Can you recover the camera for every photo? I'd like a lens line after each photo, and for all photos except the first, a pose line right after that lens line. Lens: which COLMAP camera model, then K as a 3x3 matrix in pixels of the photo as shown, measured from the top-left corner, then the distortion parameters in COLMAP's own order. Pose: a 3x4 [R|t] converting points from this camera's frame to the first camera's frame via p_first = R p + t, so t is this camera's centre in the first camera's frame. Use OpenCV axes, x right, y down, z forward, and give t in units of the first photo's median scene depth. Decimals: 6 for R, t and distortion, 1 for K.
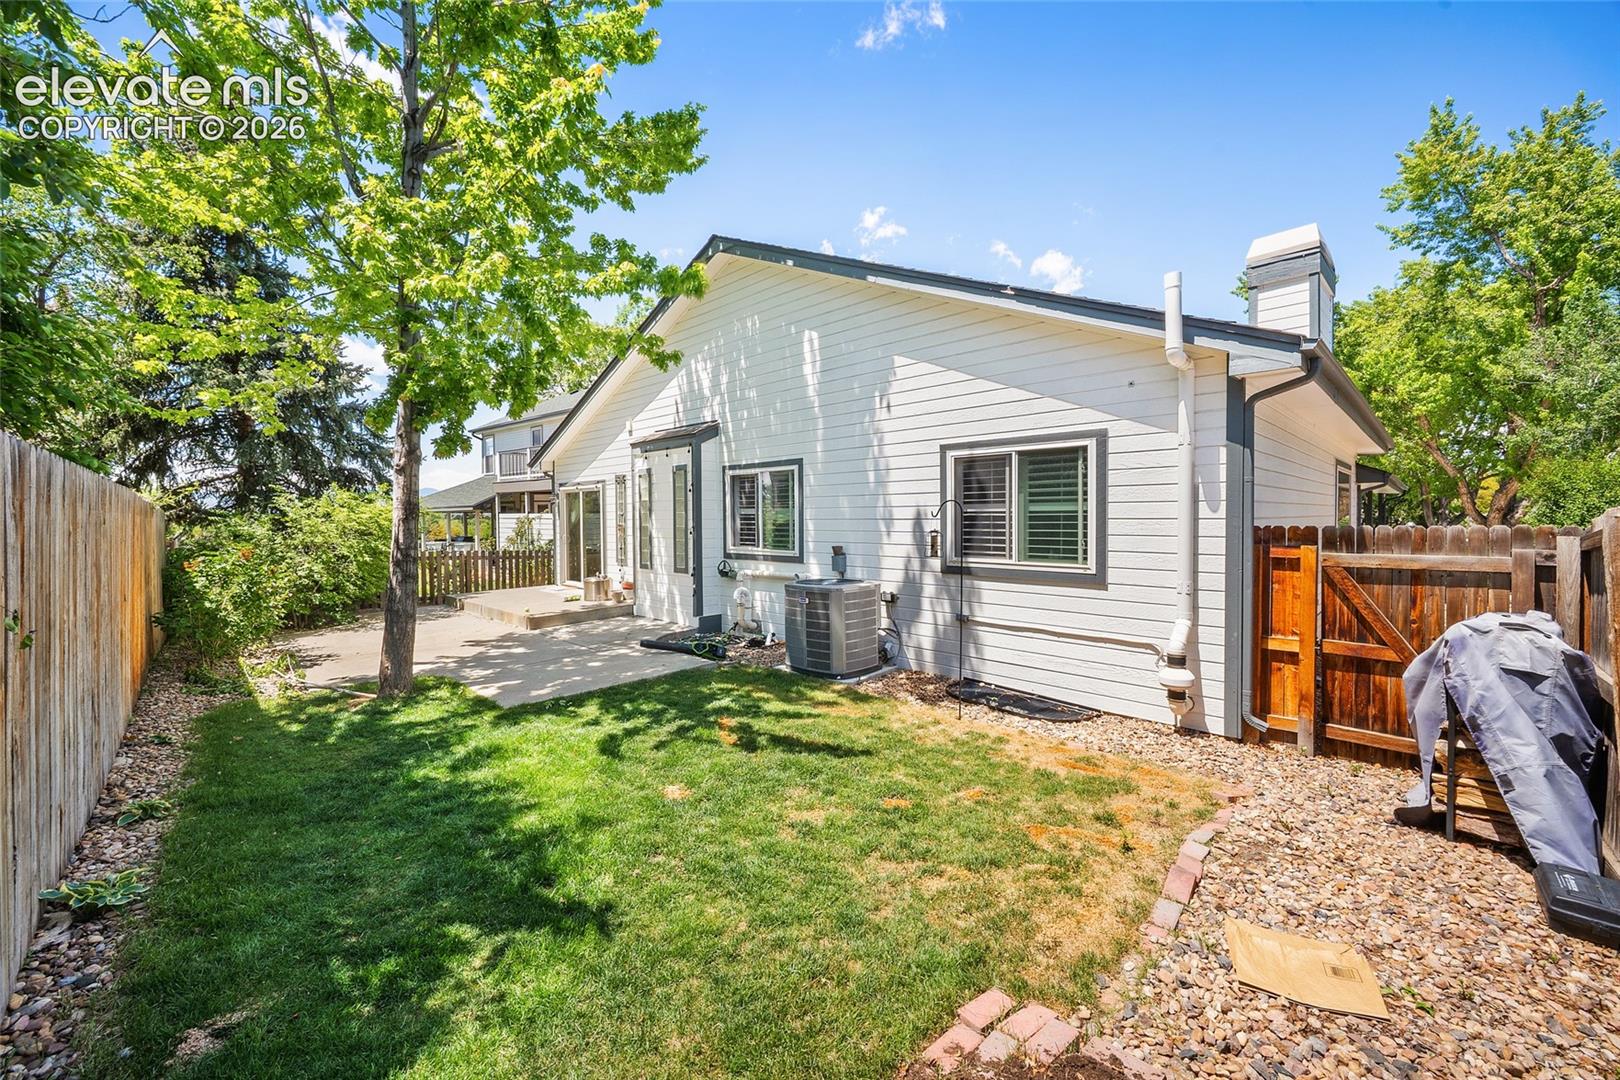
lens RADIAL K [[637.2, 0, 811.6], [0, 637.2, 525.5], [0, 0, 1]] dist [-0.002888, -0.000111]
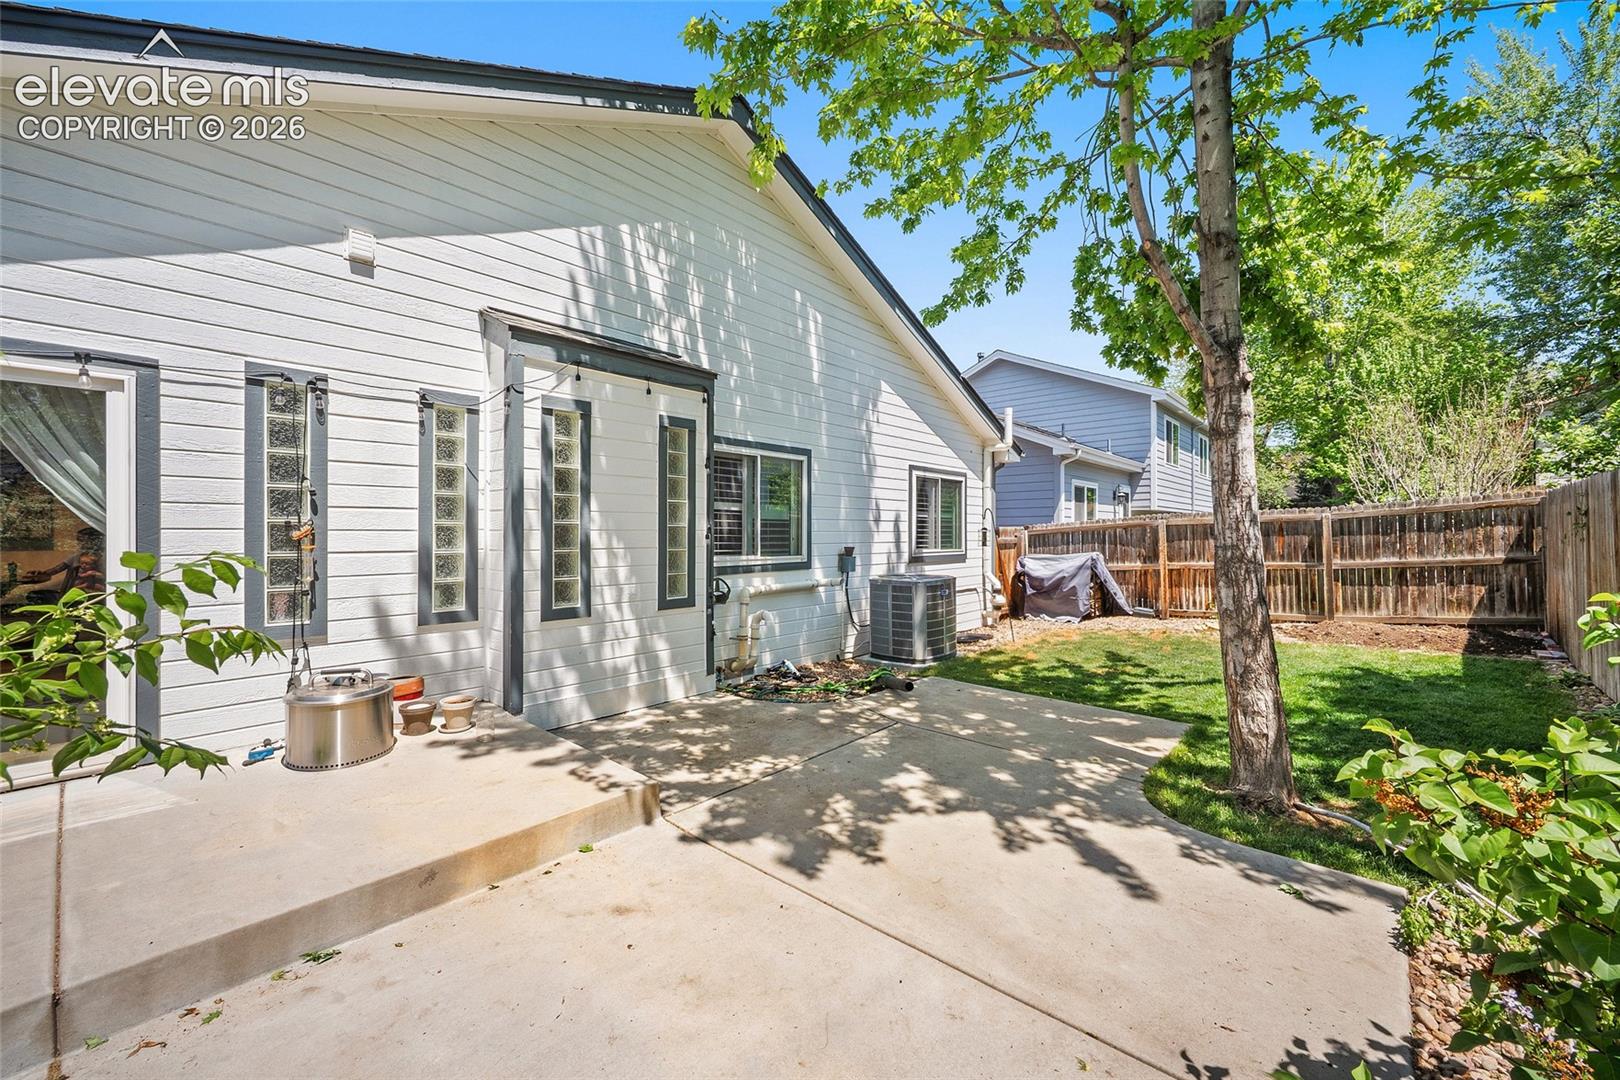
lens RADIAL K [[637.2, 0, 817.7], [0, 637.2, 535.6], [0, 0, 1]] dist [-0.002888, -0.000111]
pose [[-0.059417, 0.006514, 0.998212, -0.836471], [0.020062, 0.999785, -0.005330, 0.017396], [-0.998032, 0.019710, -0.059535, 0.977643]]
